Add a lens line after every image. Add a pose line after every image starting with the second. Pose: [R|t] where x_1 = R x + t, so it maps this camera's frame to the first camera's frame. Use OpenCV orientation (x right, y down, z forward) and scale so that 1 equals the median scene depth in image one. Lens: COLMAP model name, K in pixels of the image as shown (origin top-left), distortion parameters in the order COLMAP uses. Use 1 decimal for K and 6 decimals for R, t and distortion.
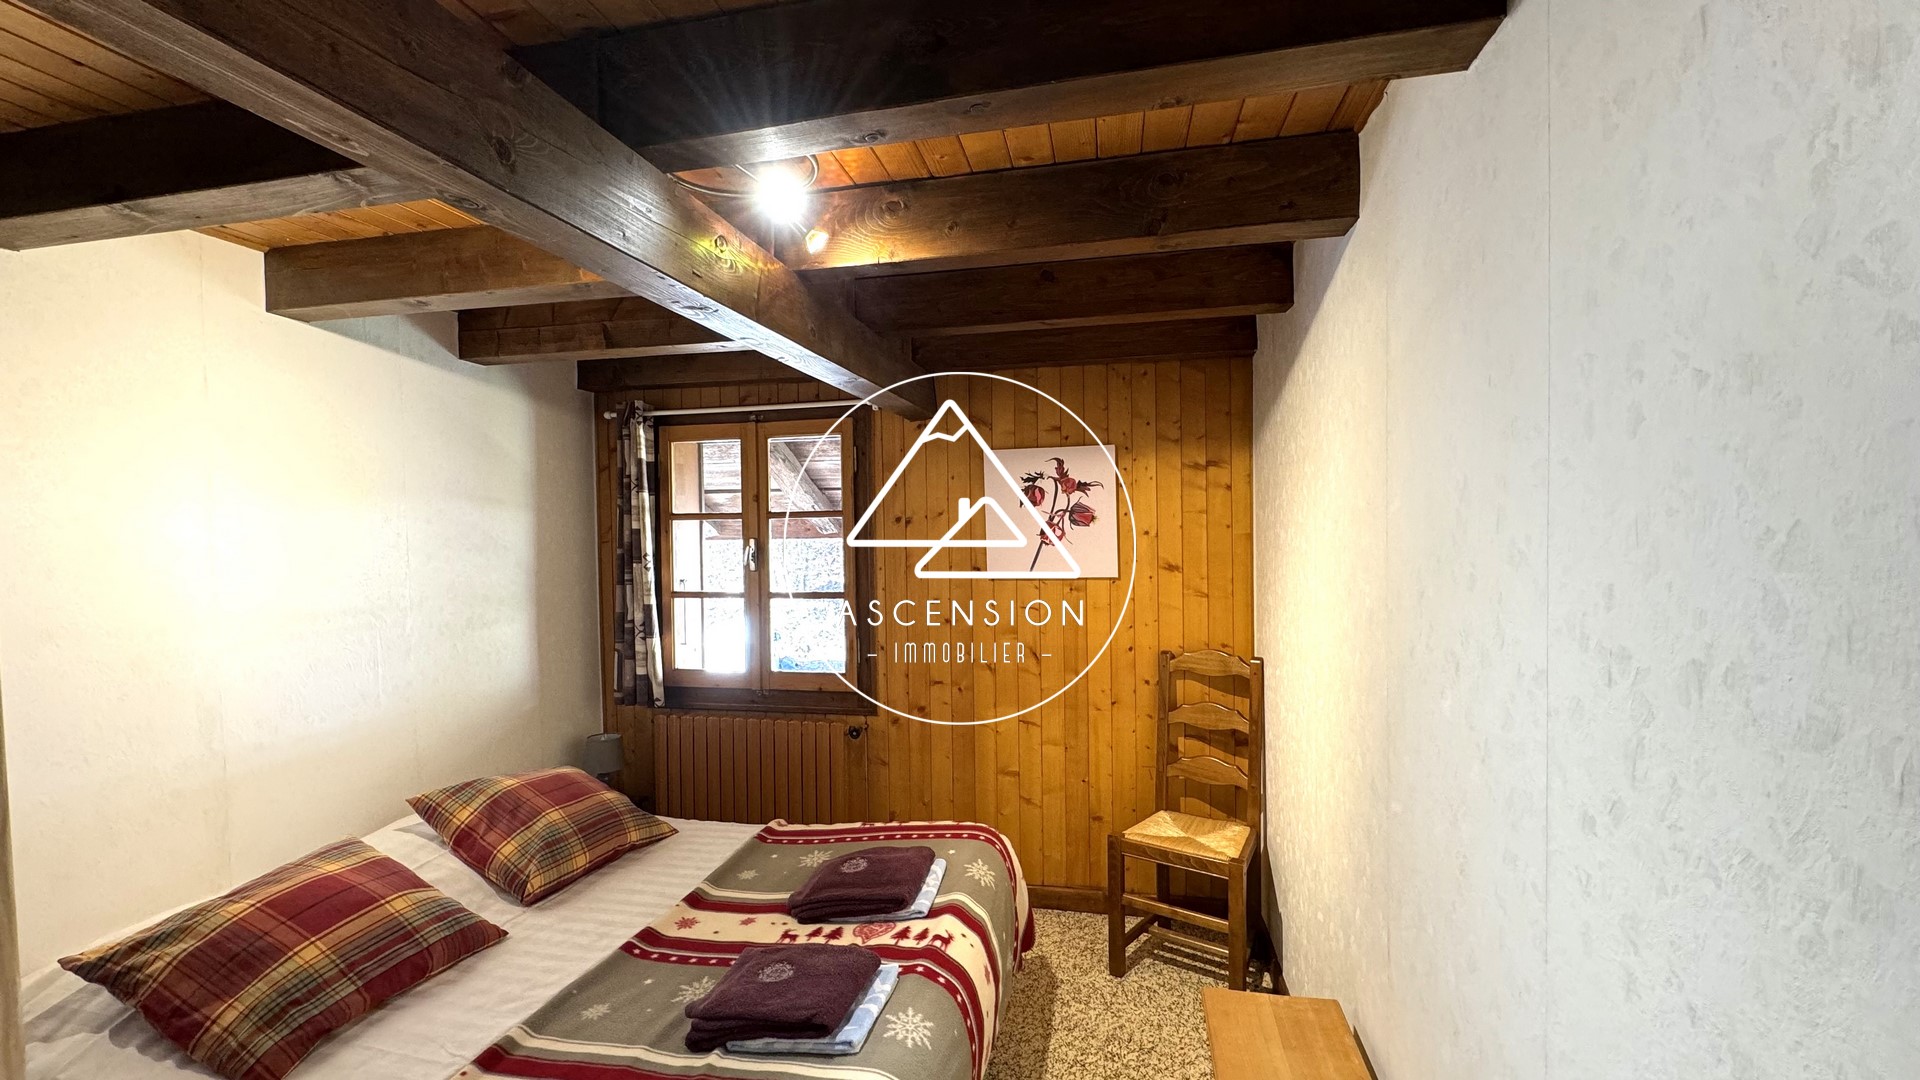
lens RADIAL K [[766.8, 0, 958.9], [0, 766.8, 534.9], [0, 0, 1]] dist [-0.000331, 0.000108]
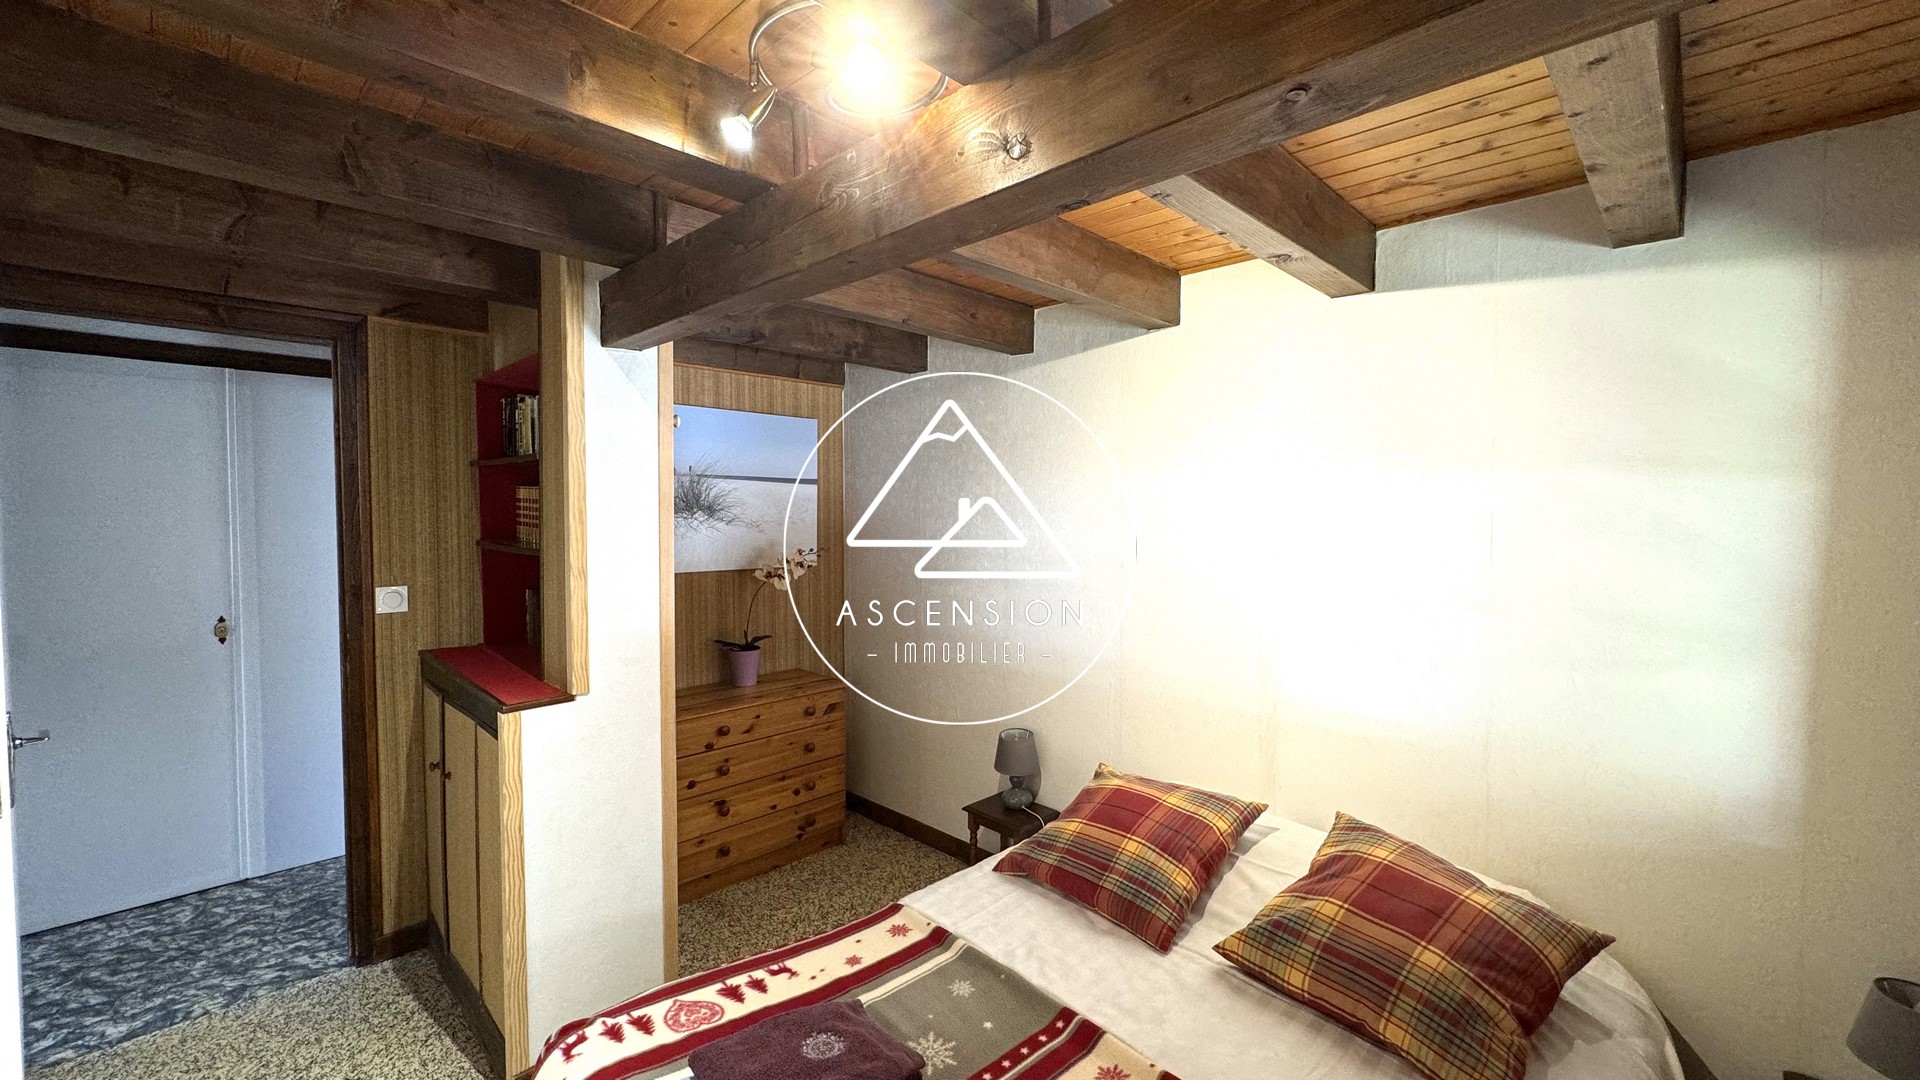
lens RADIAL K [[813.5, 0, 952.0], [0, 813.5, 488.2], [0, 0, 1]] dist [0.000436, 0.000064]
pose [[-0.539236, -0.011884, -0.842071, 0.394950], [-0.021101, 0.999777, -0.000597, -0.017858], [0.841890, 0.017446, -0.539366, 1.447955]]
